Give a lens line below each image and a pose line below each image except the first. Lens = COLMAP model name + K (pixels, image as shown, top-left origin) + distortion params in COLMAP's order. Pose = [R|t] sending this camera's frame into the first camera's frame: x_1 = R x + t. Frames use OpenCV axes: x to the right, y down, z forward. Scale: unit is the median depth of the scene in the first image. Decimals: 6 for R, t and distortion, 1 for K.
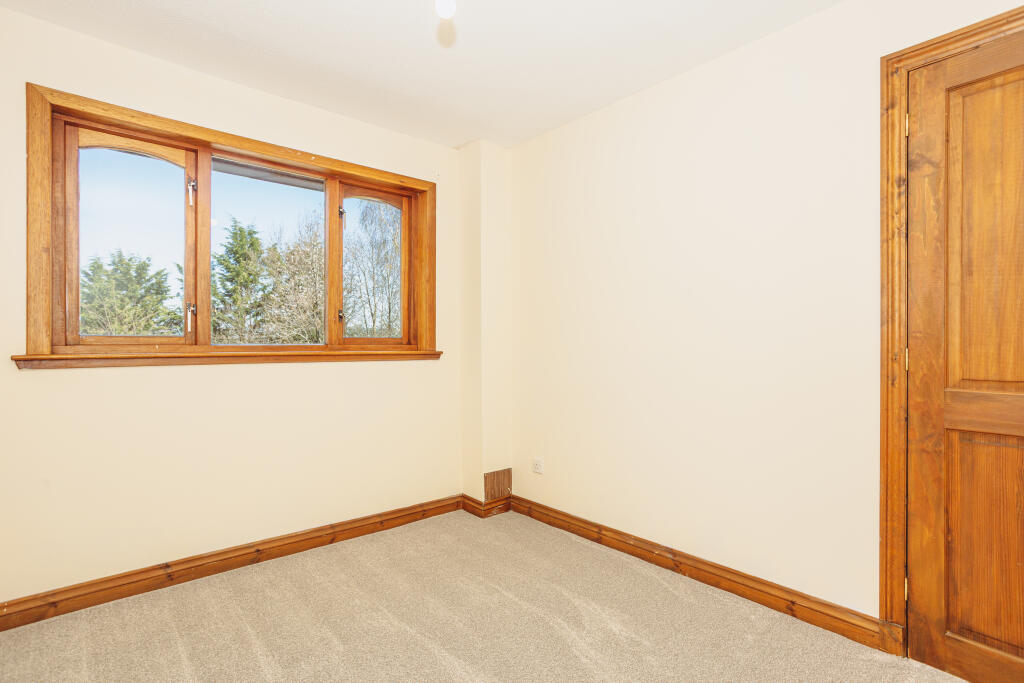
lens RADIAL K [[499.7, 0, 512.0], [0, 499.7, 341.5], [0, 0, 1]] dist [-0.040222, 0.021671]
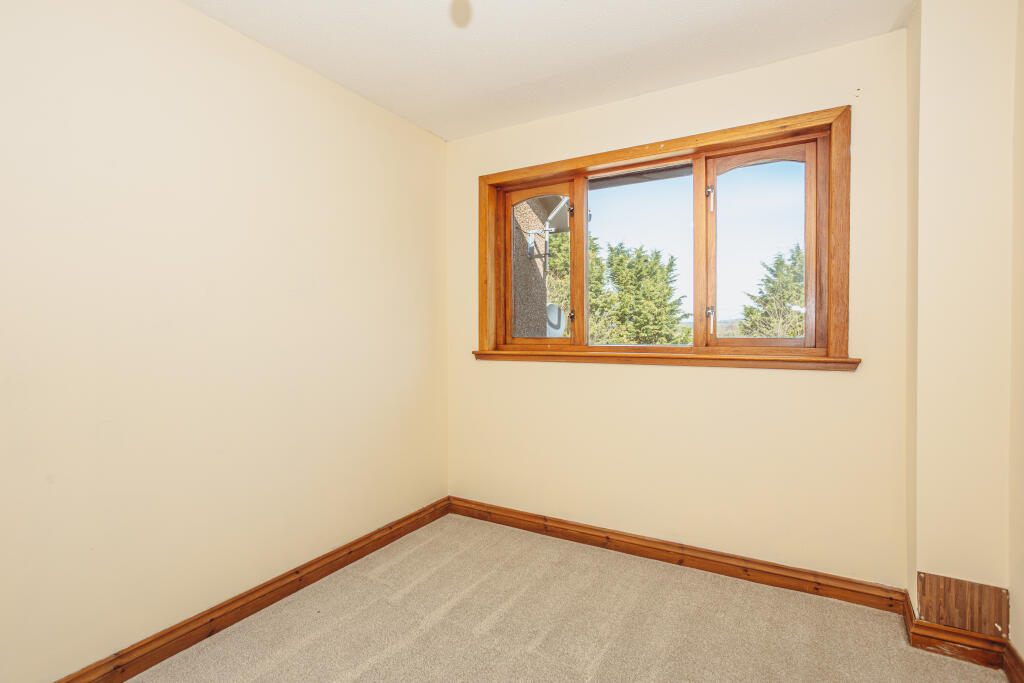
lens RADIAL K [[499.7, 0, 512.0], [0, 499.7, 341.5], [0, 0, 1]] dist [-0.040222, 0.021671]
pose [[0.304775, 0.019316, -0.952228, 0.379783], [0.009290, 0.999686, 0.023252, -0.025795], [0.952379, -0.015932, 0.304500, 0.412634]]
